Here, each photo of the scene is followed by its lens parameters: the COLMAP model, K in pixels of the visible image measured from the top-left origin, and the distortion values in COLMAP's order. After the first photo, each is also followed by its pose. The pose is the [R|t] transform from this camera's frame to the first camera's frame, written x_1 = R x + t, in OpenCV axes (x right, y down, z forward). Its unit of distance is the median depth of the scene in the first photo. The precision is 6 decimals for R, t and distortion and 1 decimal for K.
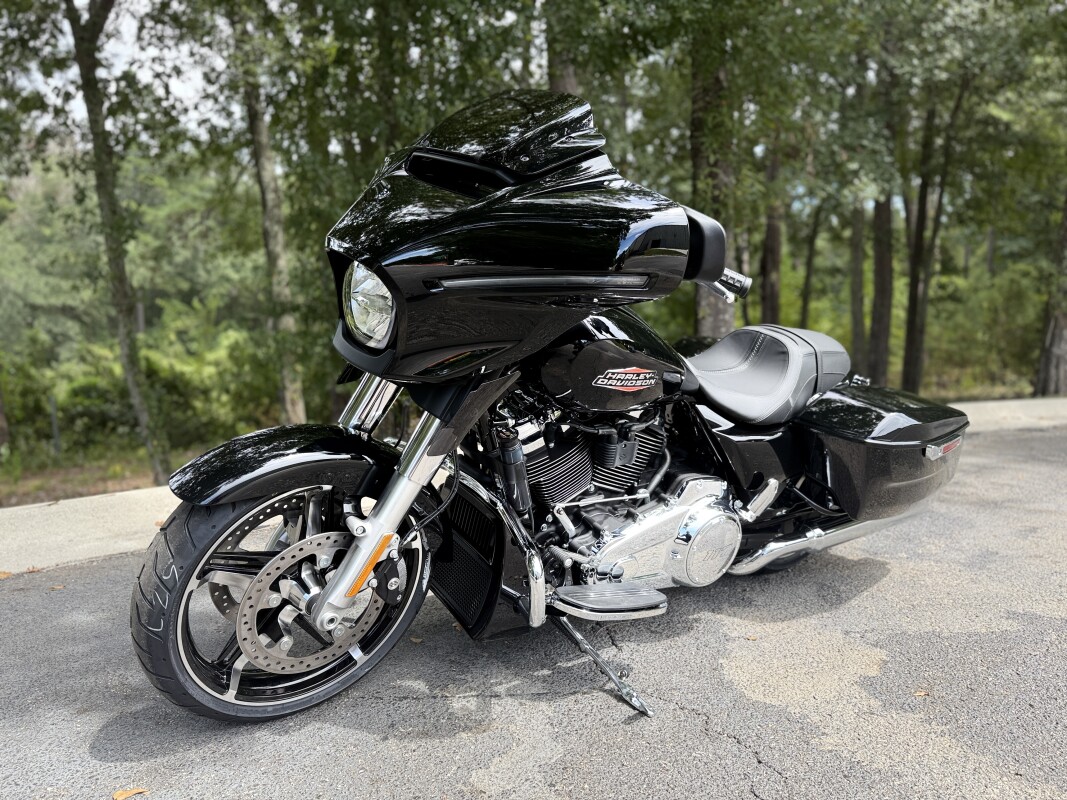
lens RADIAL K [[765.8, 0, 526.4], [0, 765.8, 395.3], [0, 0, 1]] dist [0.013415, -0.005408]
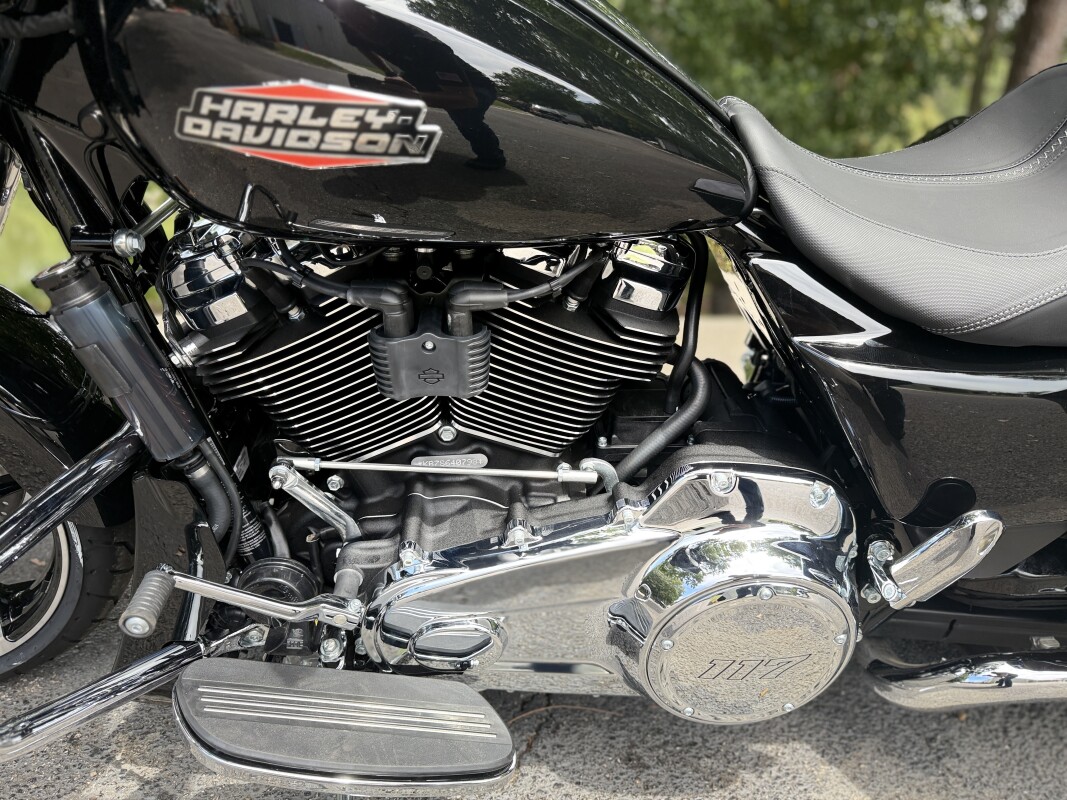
lens RADIAL K [[765.8, 0, 537.7], [0, 765.8, 409.8], [0, 0, 1]] dist [0.013415, -0.005408]
pose [[0.851826, 0.184856, -0.490123, 0.326883], [-0.083275, 0.971552, 0.221701, 0.010756], [0.517163, -0.148036, 0.842987, 0.665228]]
